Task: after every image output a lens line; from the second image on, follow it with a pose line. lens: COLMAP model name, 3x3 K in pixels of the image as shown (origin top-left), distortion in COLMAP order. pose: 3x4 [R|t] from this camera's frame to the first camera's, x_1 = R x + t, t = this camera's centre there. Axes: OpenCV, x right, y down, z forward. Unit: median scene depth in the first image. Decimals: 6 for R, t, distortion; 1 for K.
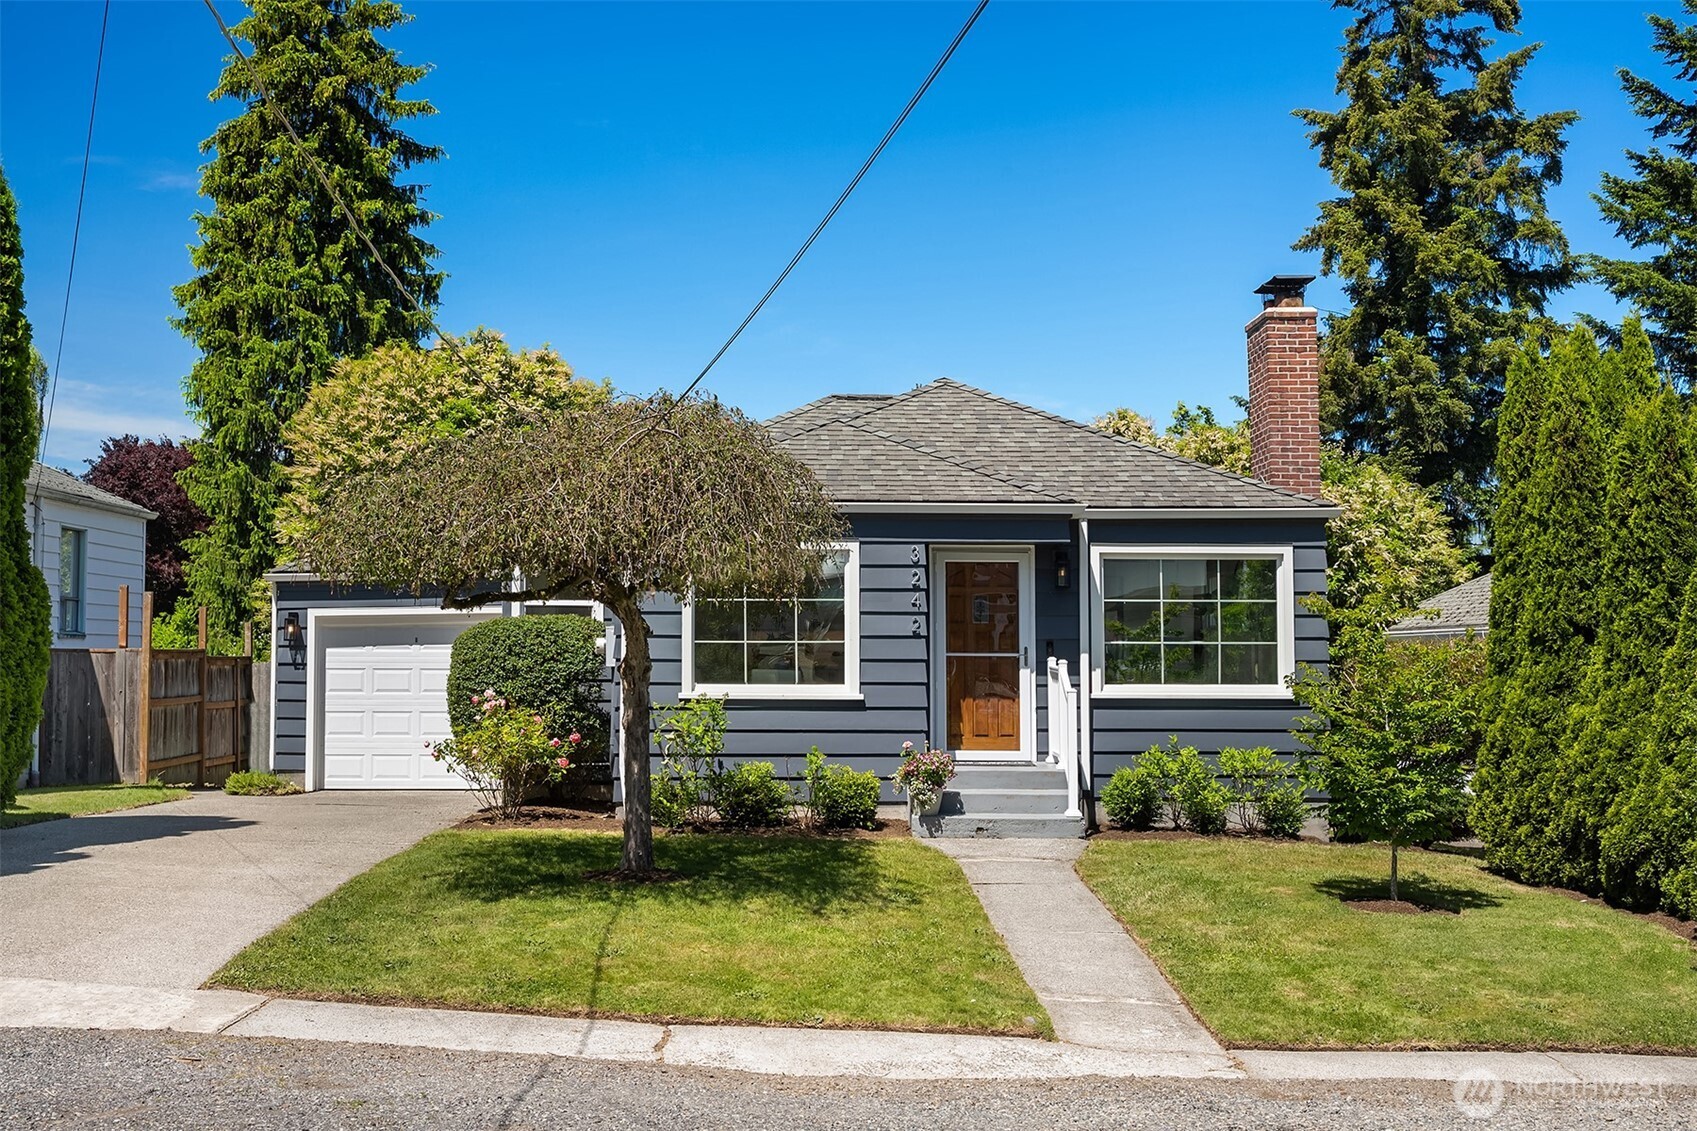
lens RADIAL K [[1953.4, 0, 848.5], [0, 1953.4, 565.5], [0, 0, 1]] dist [-0.004289, -0.027127]
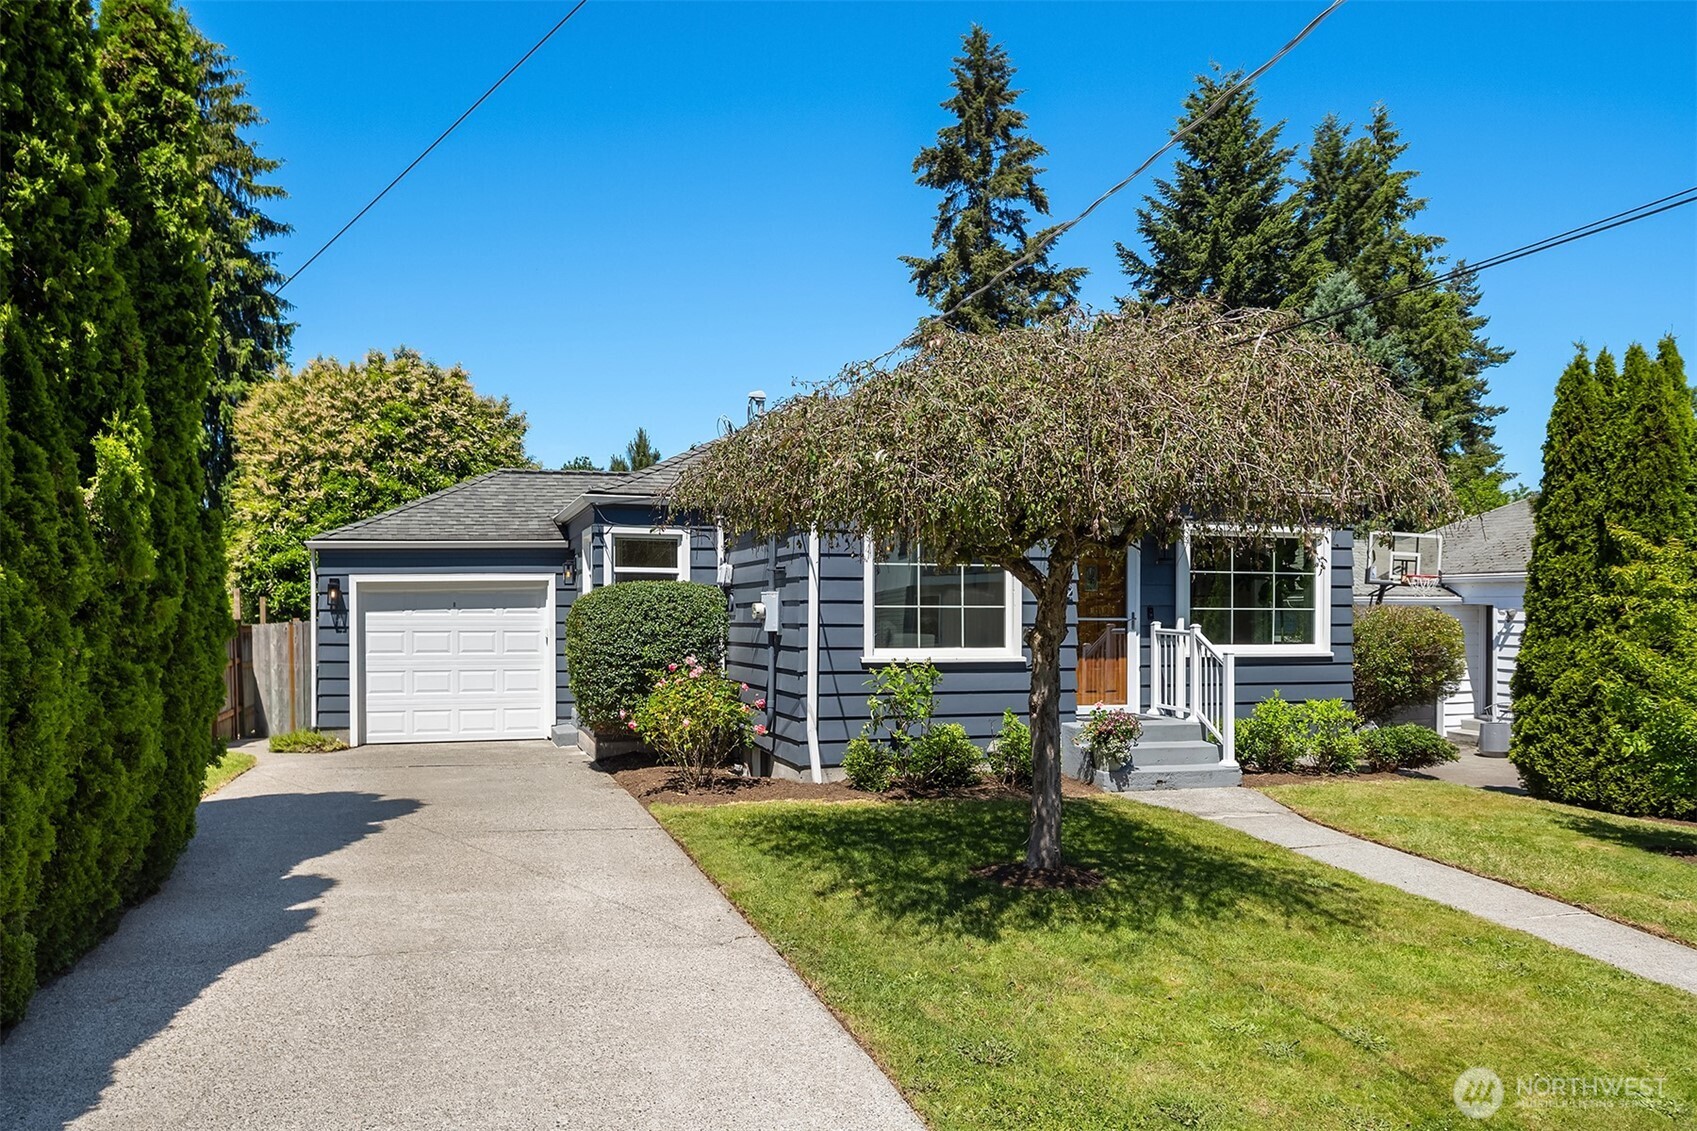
lens RADIAL K [[1177.0, 0, 847.4], [0, 1177.0, 644.8], [0, 0, 1]] dist [-0.022404, -0.001761]
pose [[0.955358, -0.008053, 0.295341, -0.149995], [-0.013273, 0.997449, 0.070132, 0.008618], [-0.295153, -0.070921, 0.952814, 0.228550]]
